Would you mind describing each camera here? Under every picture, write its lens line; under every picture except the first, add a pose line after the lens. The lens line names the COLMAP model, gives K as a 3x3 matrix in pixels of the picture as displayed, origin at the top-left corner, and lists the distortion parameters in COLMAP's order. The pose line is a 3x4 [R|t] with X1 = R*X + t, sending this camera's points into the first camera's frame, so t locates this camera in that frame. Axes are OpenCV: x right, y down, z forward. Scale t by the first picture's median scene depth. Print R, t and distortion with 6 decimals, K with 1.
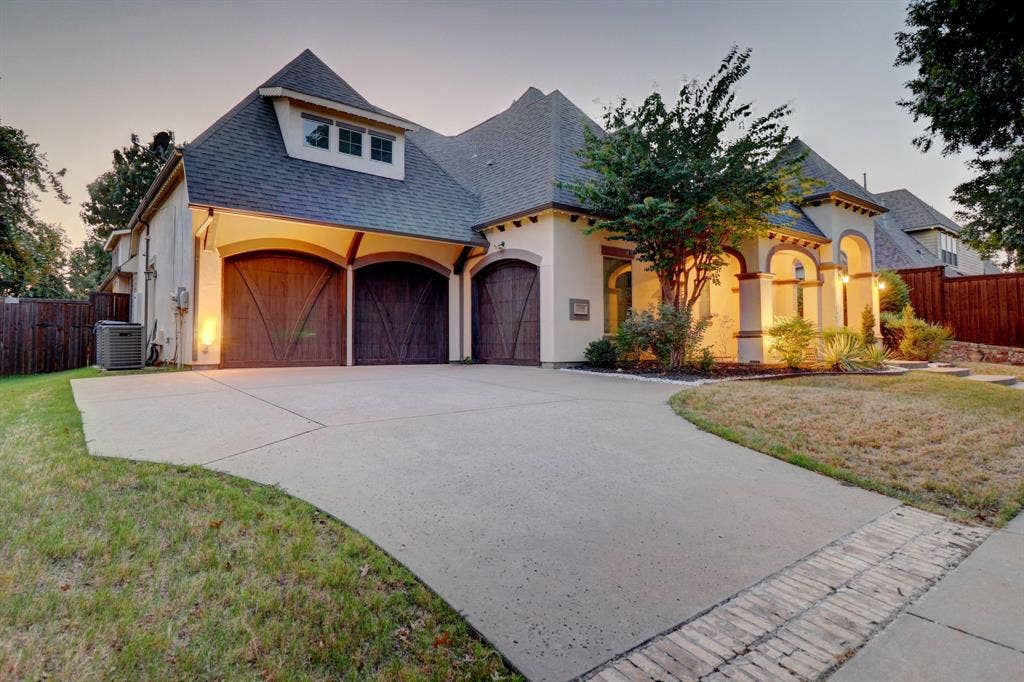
lens RADIAL K [[557.8, 0, 512.0], [0, 557.8, 341.0], [0, 0, 1]] dist [-0.000916, -0.000235]
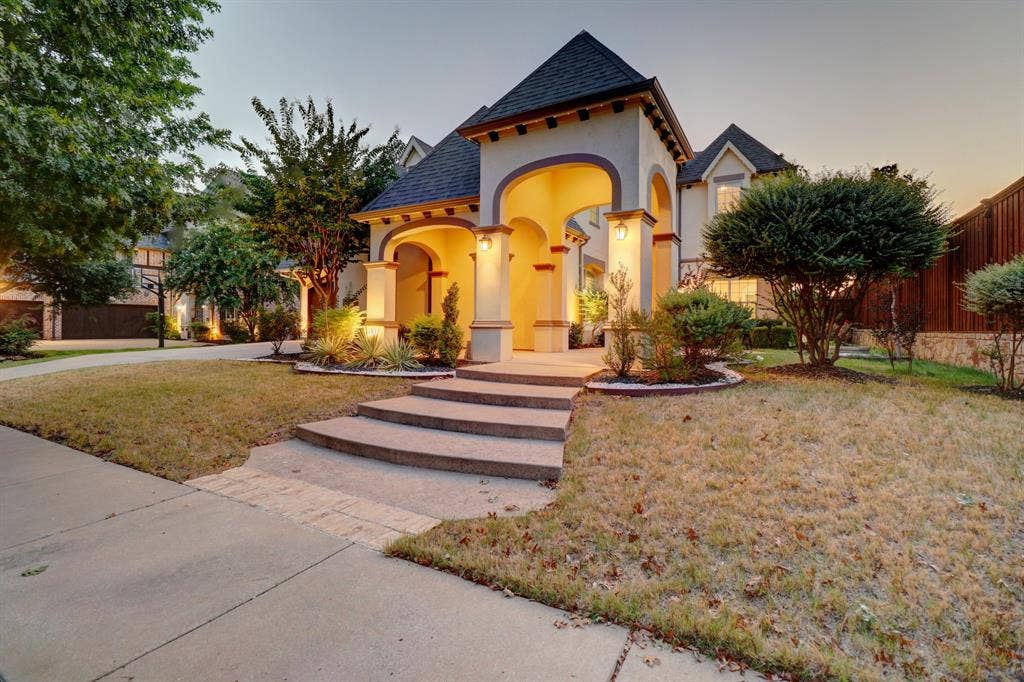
lens RADIAL K [[472.0, 0, 513.5], [0, 472.0, 324.3], [0, 0, 1]] dist [-0.015465, -0.006911]
pose [[0.384232, 0.001086, -0.923236, 1.330439], [-0.001670, 0.999998, 0.000481, -0.012121], [0.923235, 0.001357, 0.384233, 0.914698]]
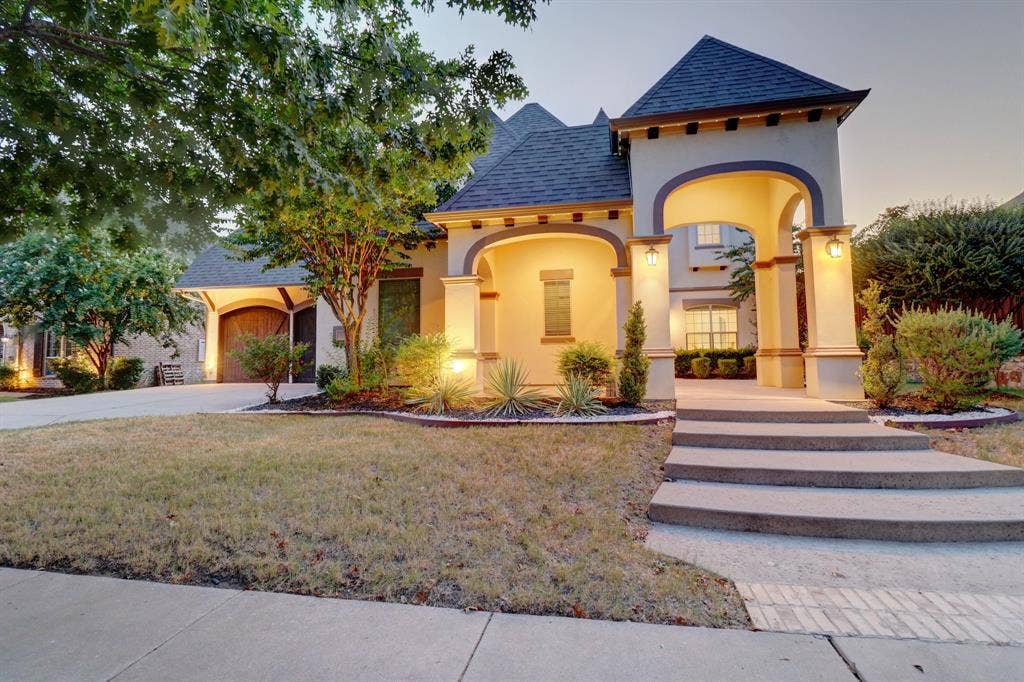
lens RADIAL K [[507.7, 0, 513.0], [0, 507.7, 320.5], [0, 0, 1]] dist [-0.019471, -0.000374]
pose [[0.640975, -0.067713, -0.764569, 1.037148], [0.014238, 0.996979, -0.076360, -0.007449], [0.767430, 0.038059, 0.640002, 0.621942]]
